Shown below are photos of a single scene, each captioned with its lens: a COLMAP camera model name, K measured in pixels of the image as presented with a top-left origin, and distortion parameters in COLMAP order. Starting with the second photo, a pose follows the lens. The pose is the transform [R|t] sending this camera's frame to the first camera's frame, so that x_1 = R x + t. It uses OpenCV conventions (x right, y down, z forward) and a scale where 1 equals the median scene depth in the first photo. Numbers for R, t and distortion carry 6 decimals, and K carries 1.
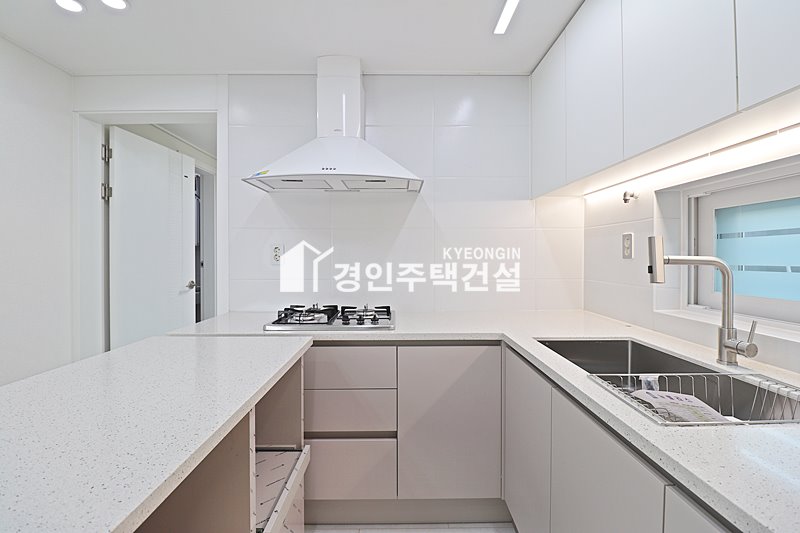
lens RADIAL K [[368.9, 0, 403.8], [0, 368.9, 260.0], [0, 0, 1]] dist [-0.001857, -0.012229]
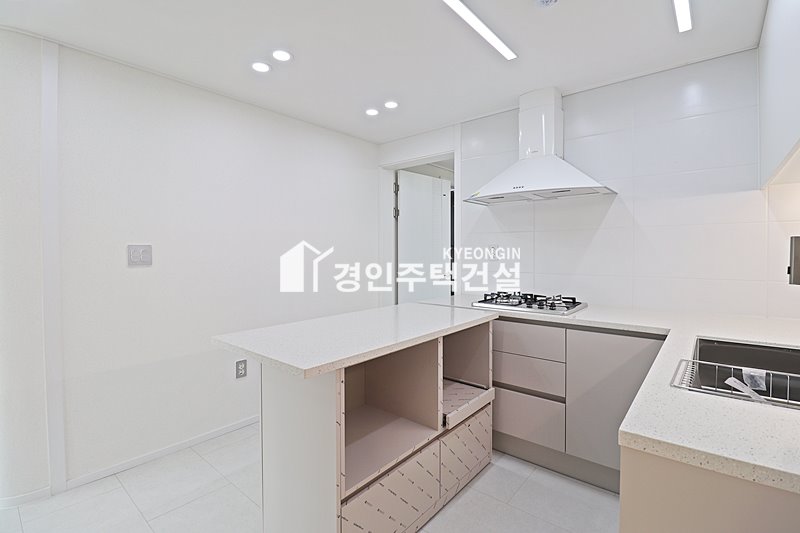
lens RADIAL K [[365.0, 0, 419.9], [0, 365.0, 253.6], [0, 0, 1]] dist [-0.000425, -0.011578]
pose [[0.787832, 0.000039, -0.615891, 0.290424], [-0.002604, 0.999991, -0.003267, -0.007437], [0.615885, 0.004177, 0.787825, -0.212948]]
